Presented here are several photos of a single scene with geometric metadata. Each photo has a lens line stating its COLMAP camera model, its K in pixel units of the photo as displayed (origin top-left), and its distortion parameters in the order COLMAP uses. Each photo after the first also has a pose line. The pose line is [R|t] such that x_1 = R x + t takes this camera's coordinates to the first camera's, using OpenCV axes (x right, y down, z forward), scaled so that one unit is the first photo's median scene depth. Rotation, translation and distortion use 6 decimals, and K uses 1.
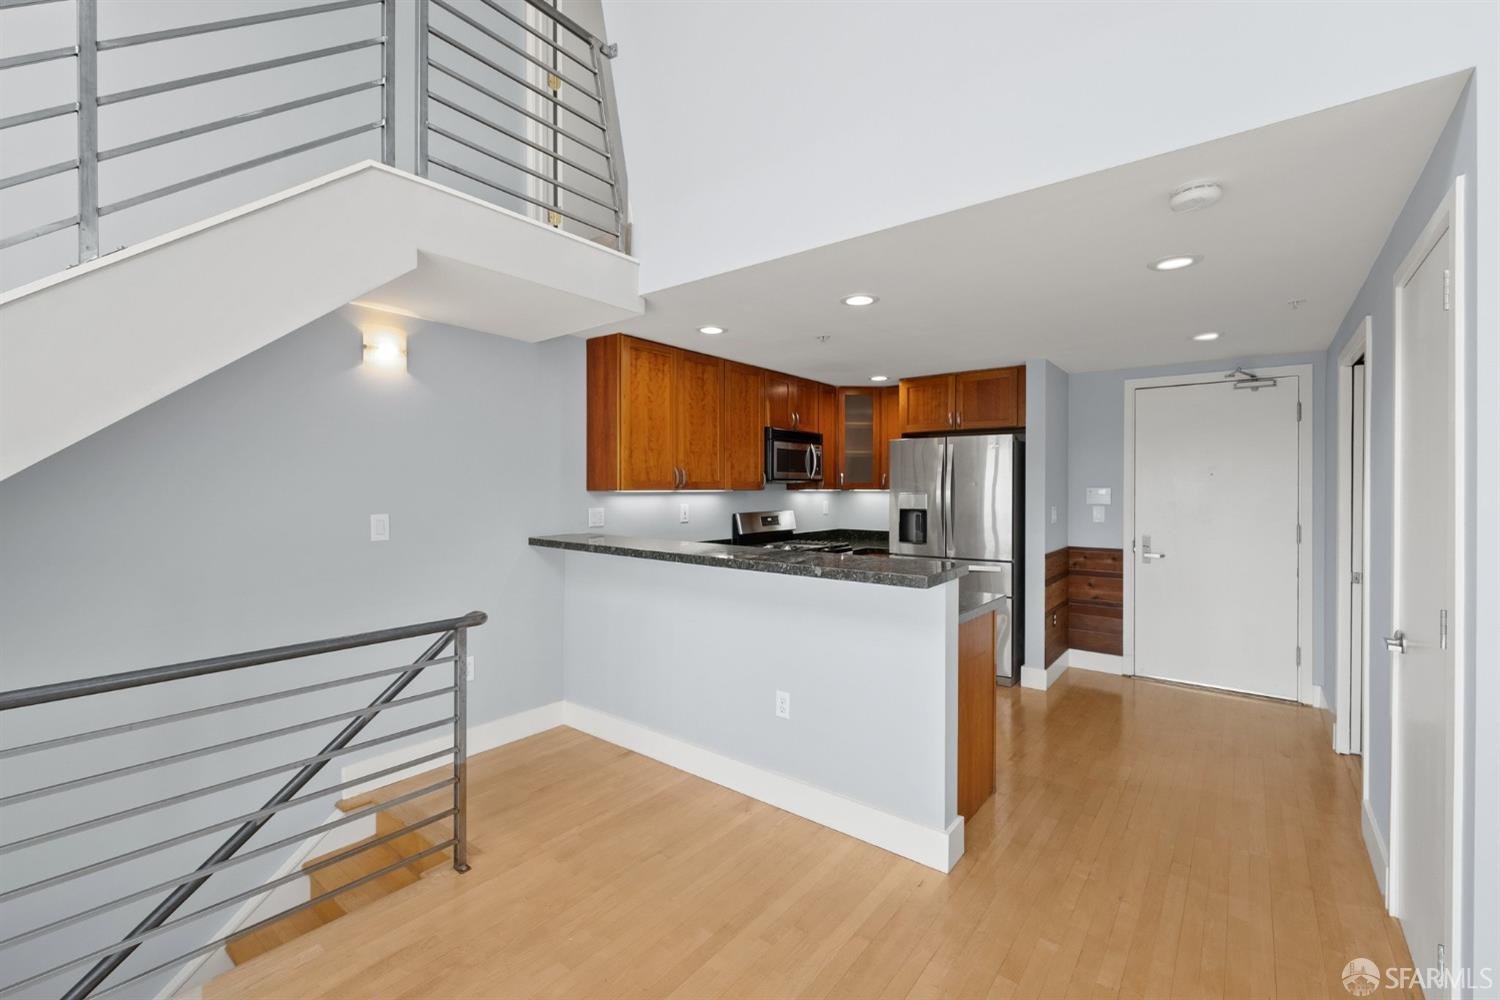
lens RADIAL K [[641.0, 0, 742.6], [0, 641.0, 496.7], [0, 0, 1]] dist [0.001704, -0.000217]
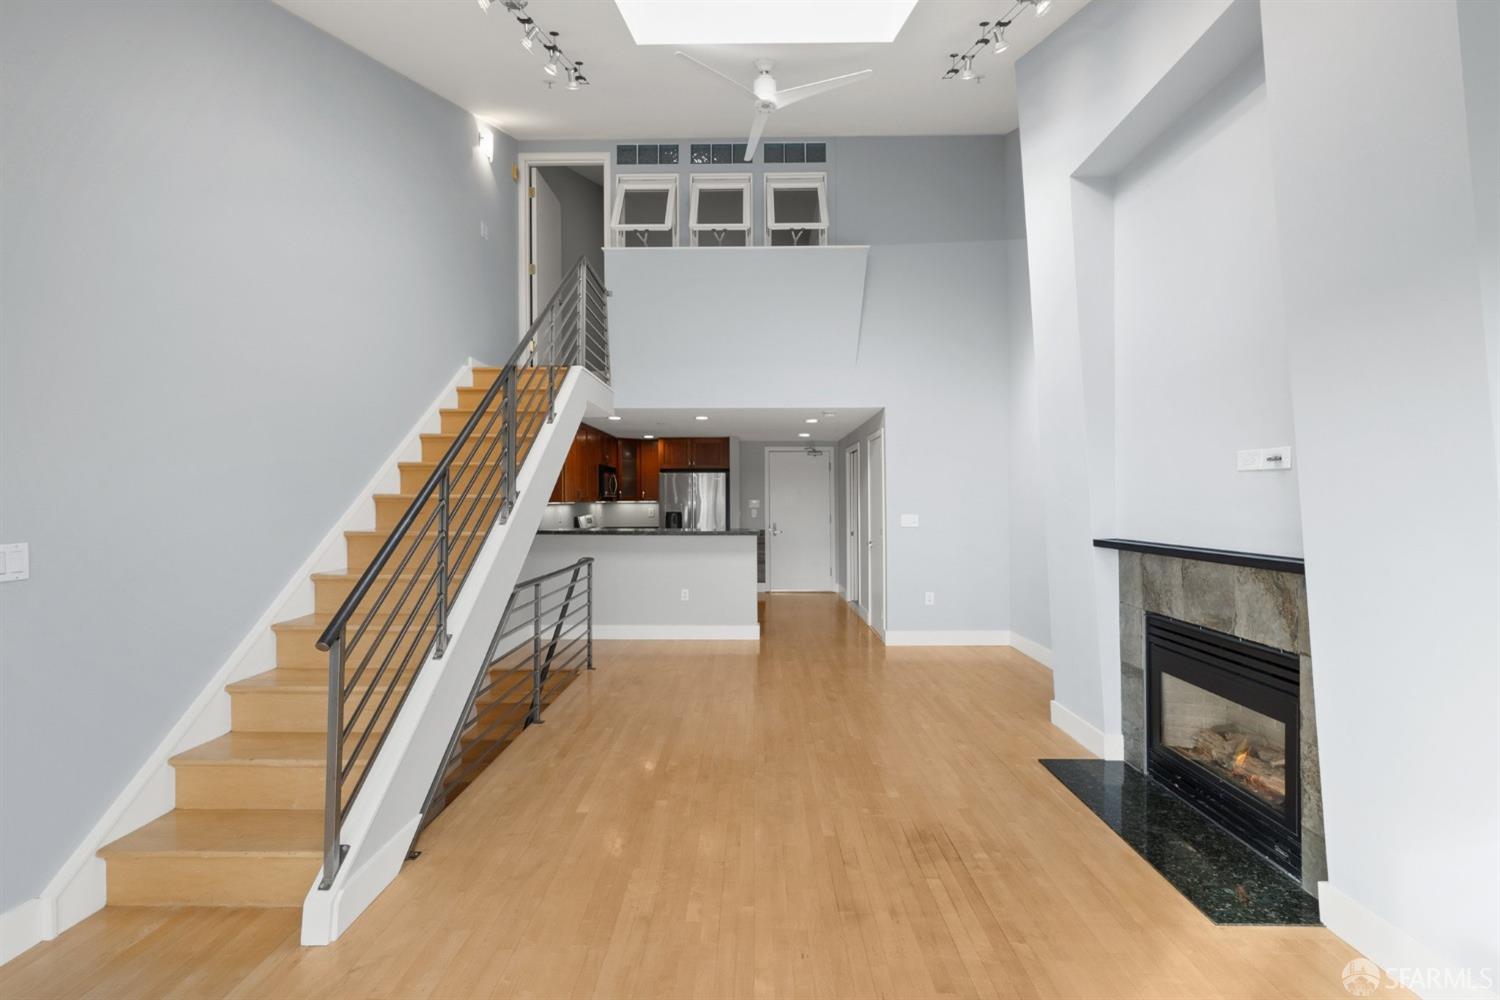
lens RADIAL K [[641.0, 0, 735.1], [0, 641.0, 499.4], [0, 0, 1]] dist [0.001704, -0.000217]
pose [[0.800717, -0.003825, 0.599031, -0.732950], [0.013282, 0.999847, -0.011369, 0.007642], [-0.598895, 0.017060, 0.800645, -0.597193]]
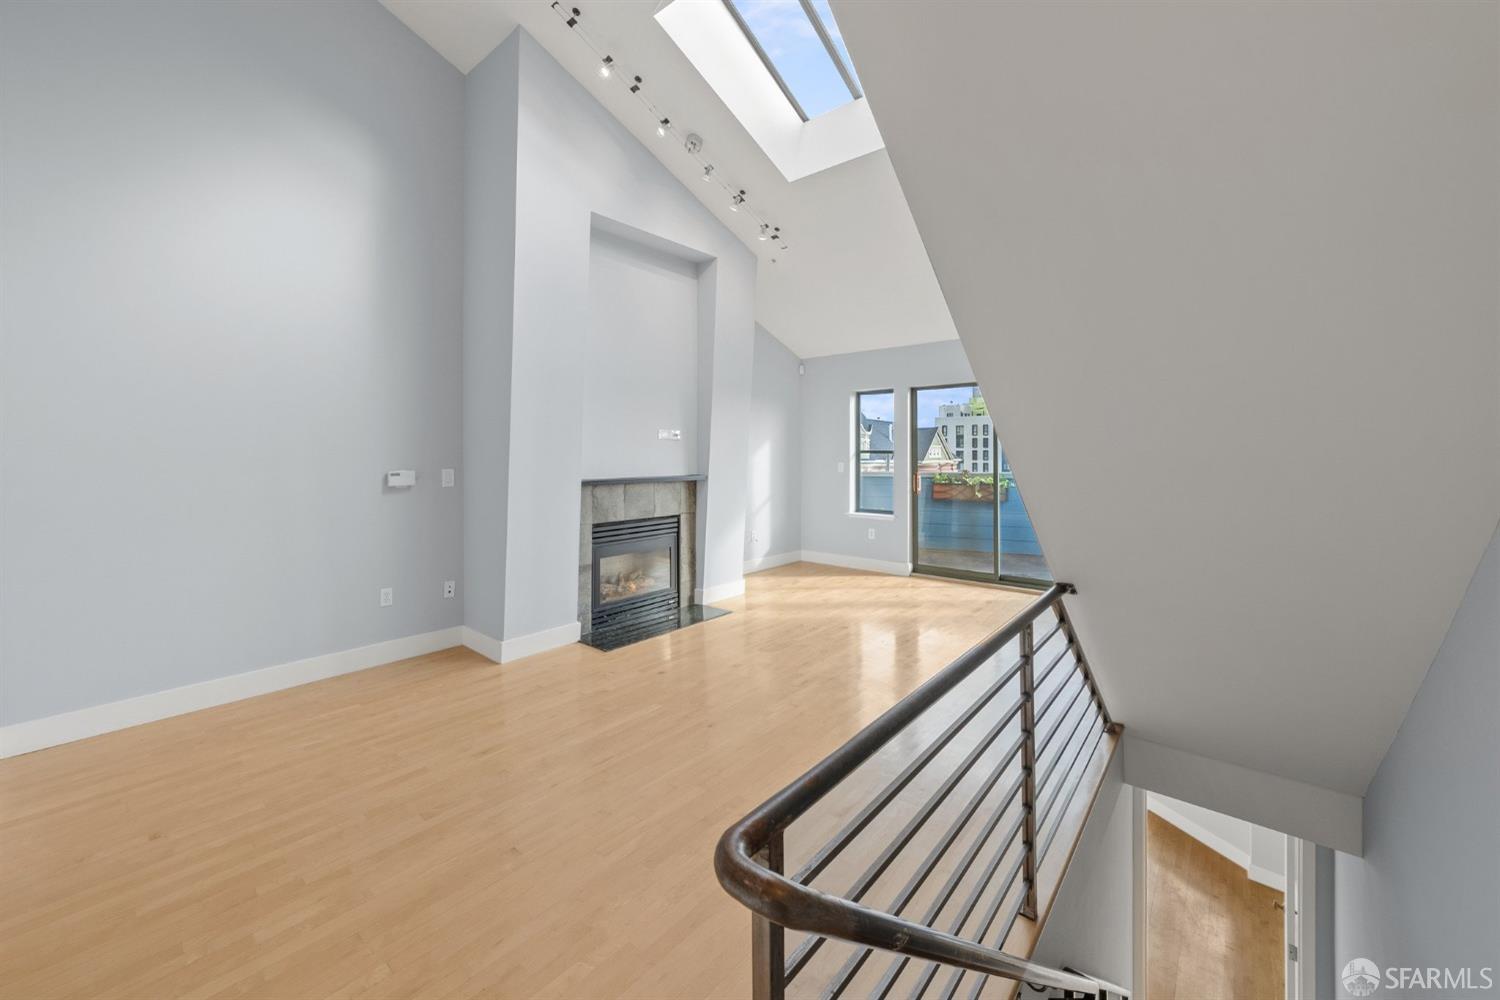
lens RADIAL K [[584.4, 0, 761.6], [0, 584.4, 445.7], [0, 0, 1]] dist [0.003388, 0.000113]
pose [[-0.999553, -0.004655, 0.029538, -0.251857], [-0.004511, 0.999978, 0.004913, -0.011493], [-0.029560, 0.004778, -0.999552, 0.713580]]
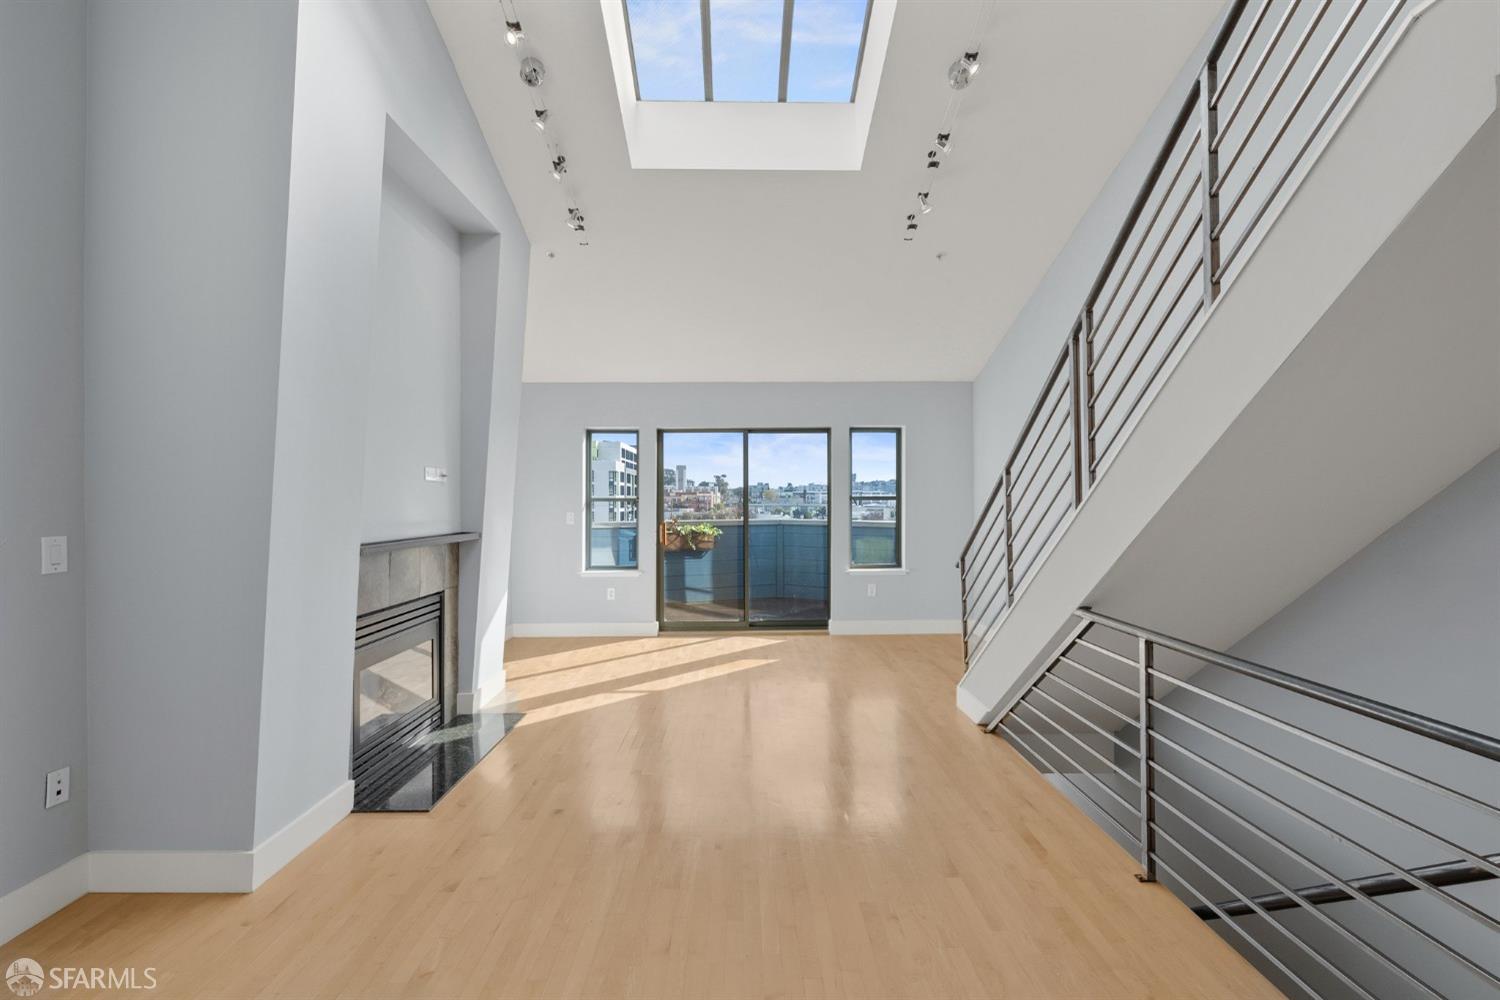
lens RADIAL K [[641.0, 0, 752.2], [0, 641.0, 500.3], [0, 0, 1]] dist [0.001704, -0.000217]
pose [[-0.774480, -0.003548, -0.632588, 0.178171], [-0.011341, 0.999901, 0.008276, -0.004357], [0.632496, 0.013584, -0.774444, 0.506983]]
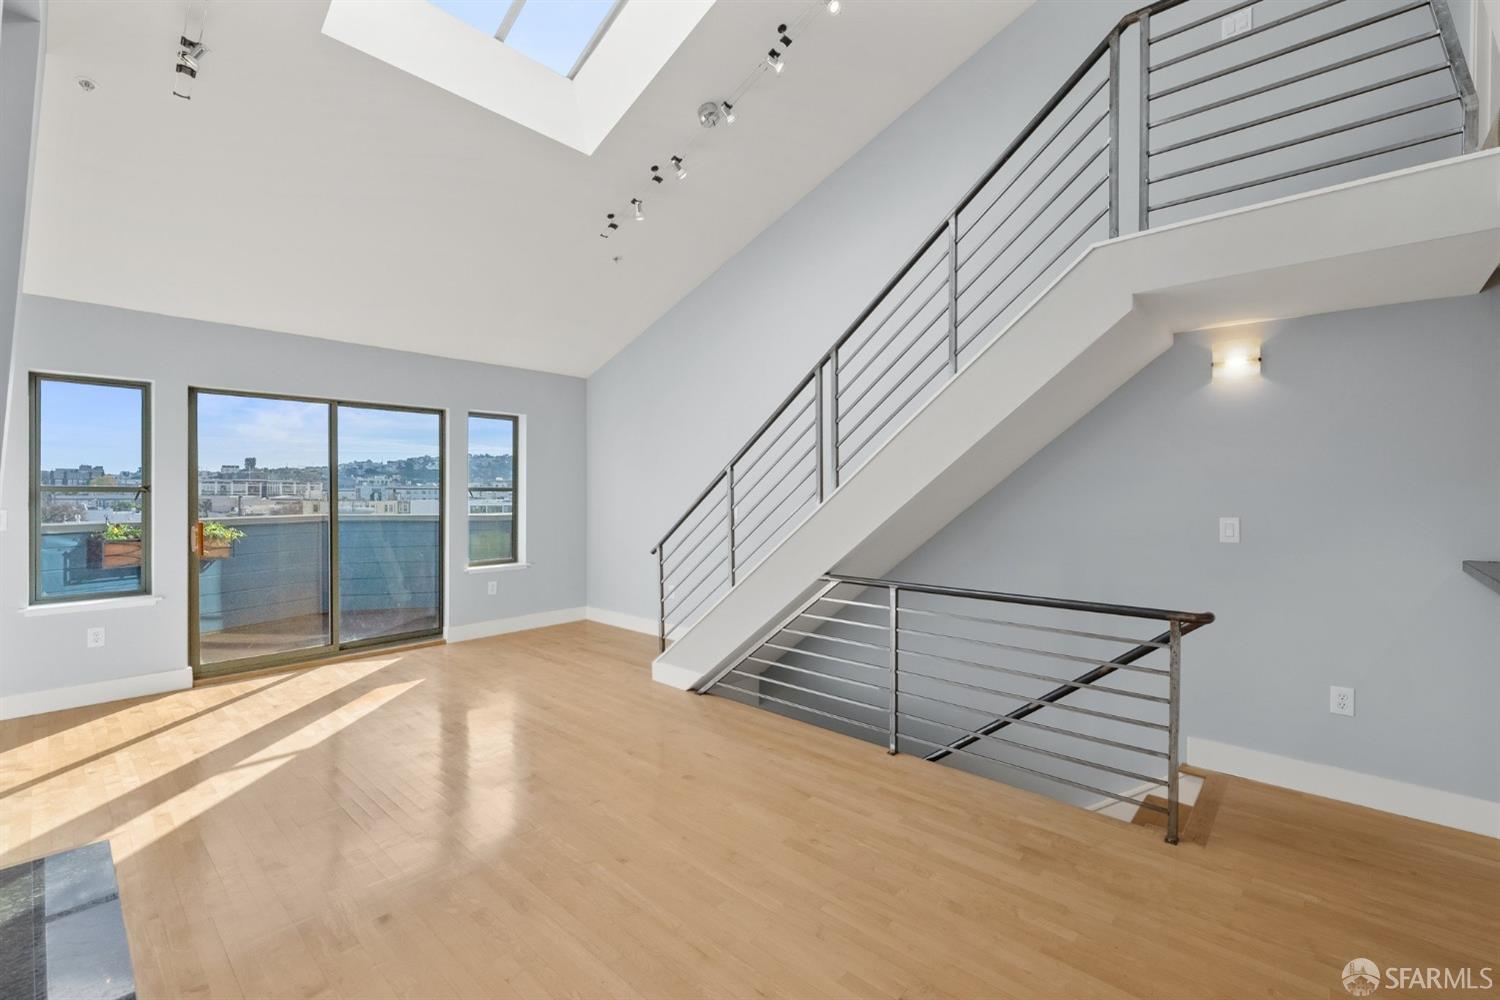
lens RADIAL K [[641.0, 0, 751.3], [0, 641.0, 499.3], [0, 0, 1]] dist [0.001704, -0.000217]
pose [[-0.066590, 0.006222, -0.997761, 0.366591], [-0.017060, 0.999827, 0.007373, 0.001848], [0.997635, 0.017513, -0.066473, 0.183442]]
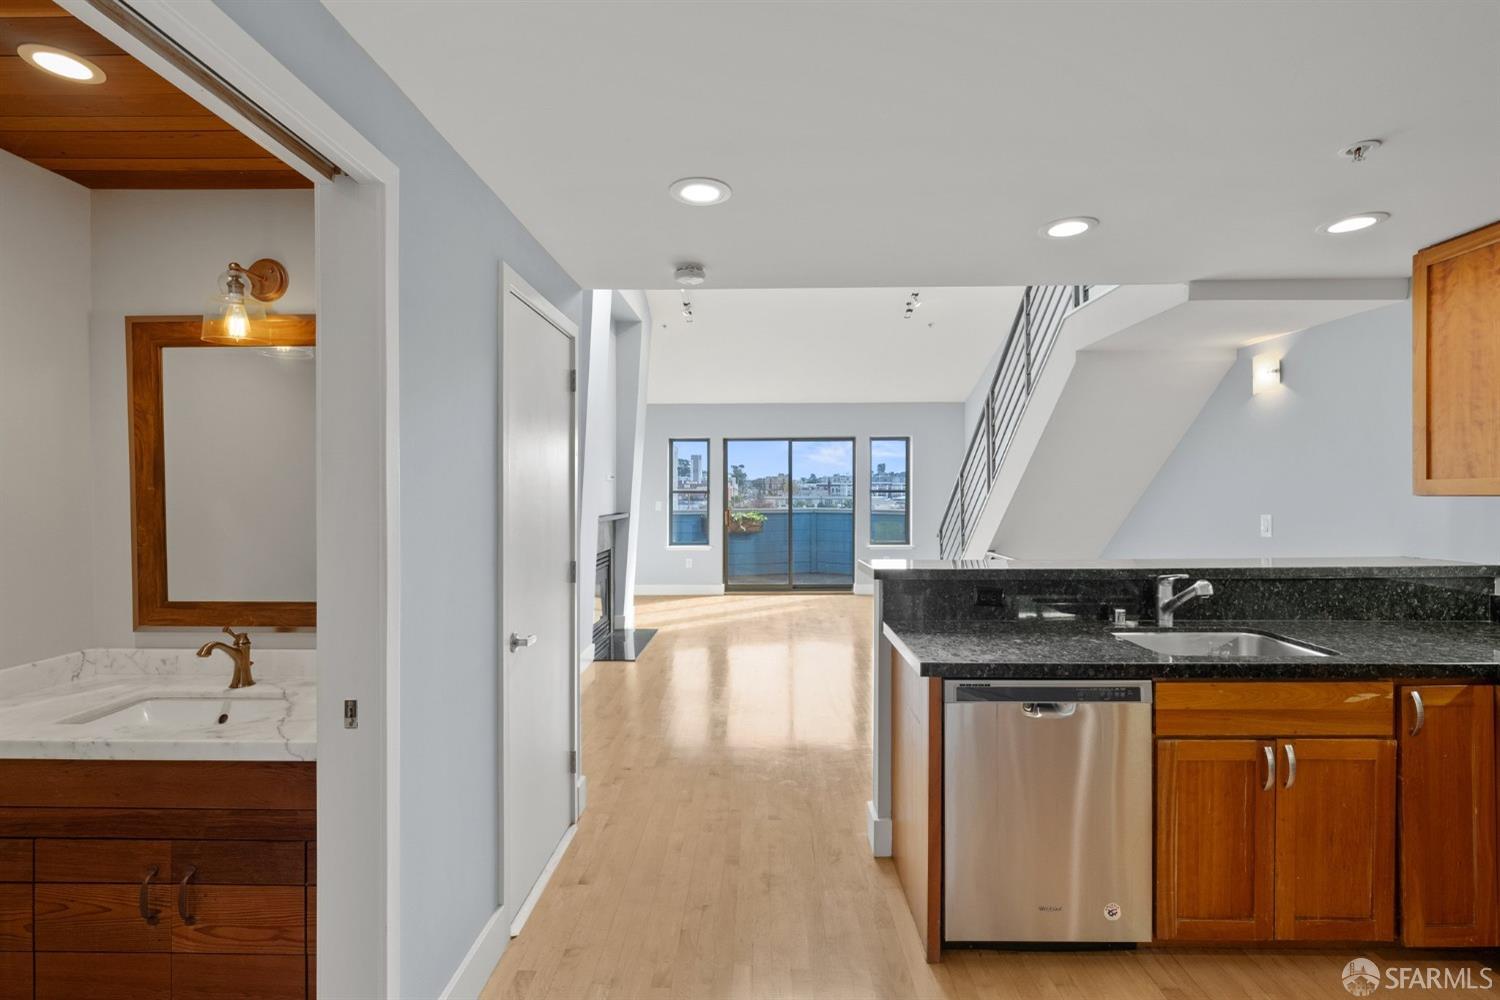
lens RADIAL K [[694.0, 0, 743.6], [0, 694.0, 497.6], [0, 0, 1]] dist [-0.003576, 0.000957]
pose [[-0.799531, 0.000580, -0.600625, 0.635461], [-0.011502, 0.999801, 0.016277, -0.009338], [0.600515, 0.019922, -0.799365, 0.954604]]
